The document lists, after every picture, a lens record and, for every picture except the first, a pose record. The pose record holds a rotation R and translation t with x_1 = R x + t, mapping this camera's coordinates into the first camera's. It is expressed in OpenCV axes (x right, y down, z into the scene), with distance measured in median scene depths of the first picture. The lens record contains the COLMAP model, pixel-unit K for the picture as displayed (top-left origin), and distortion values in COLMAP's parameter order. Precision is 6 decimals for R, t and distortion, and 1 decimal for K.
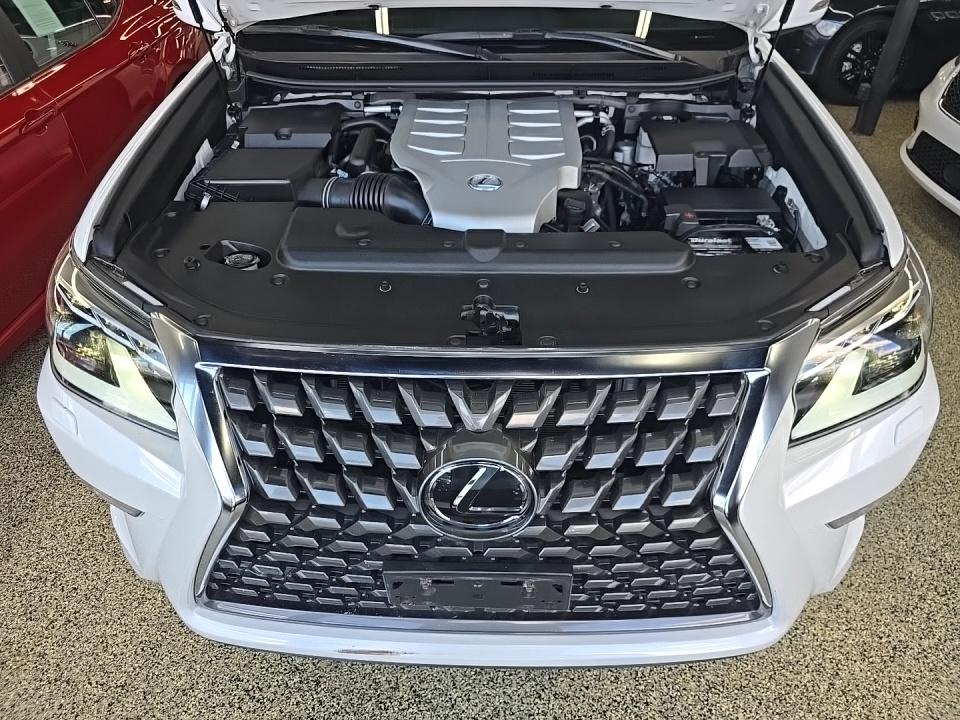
lens RADIAL K [[660.7, 0, 480.1], [0, 660.7, 361.7], [0, 0, 1]] dist [0.017441, -0.011663]
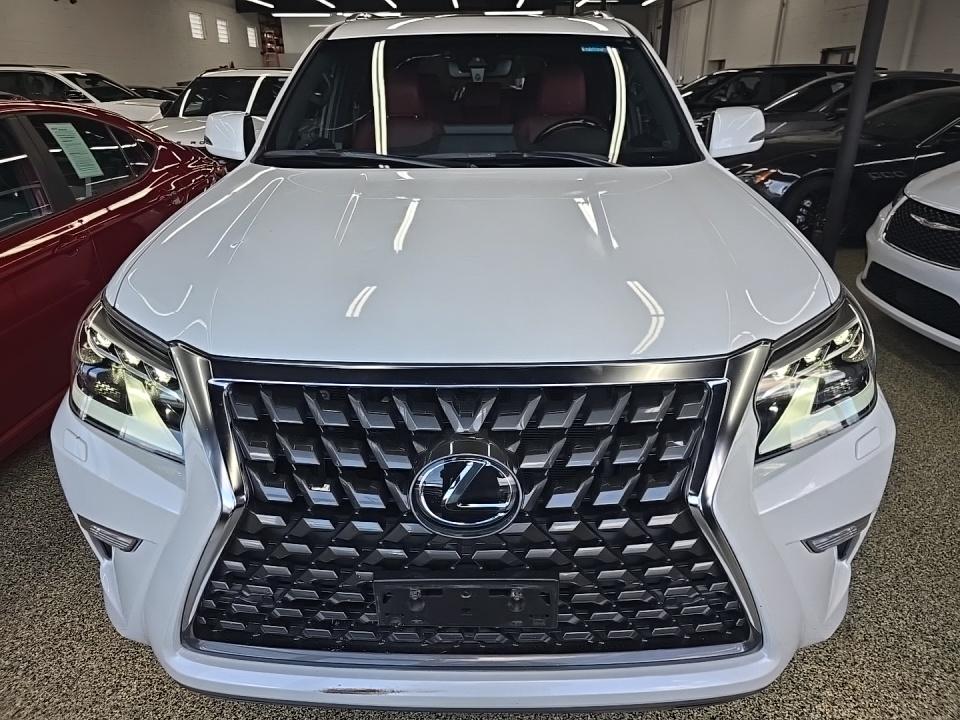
lens RADIAL K [[660.7, 0, 479.3], [0, 660.7, 357.6], [0, 0, 1]] dist [0.017441, -0.011663]
pose [[0.999916, -0.007858, 0.010266, 0.008455], [0.010128, 0.969667, -0.244219, 0.227545], [-0.008035, 0.244303, 0.969666, -0.072964]]
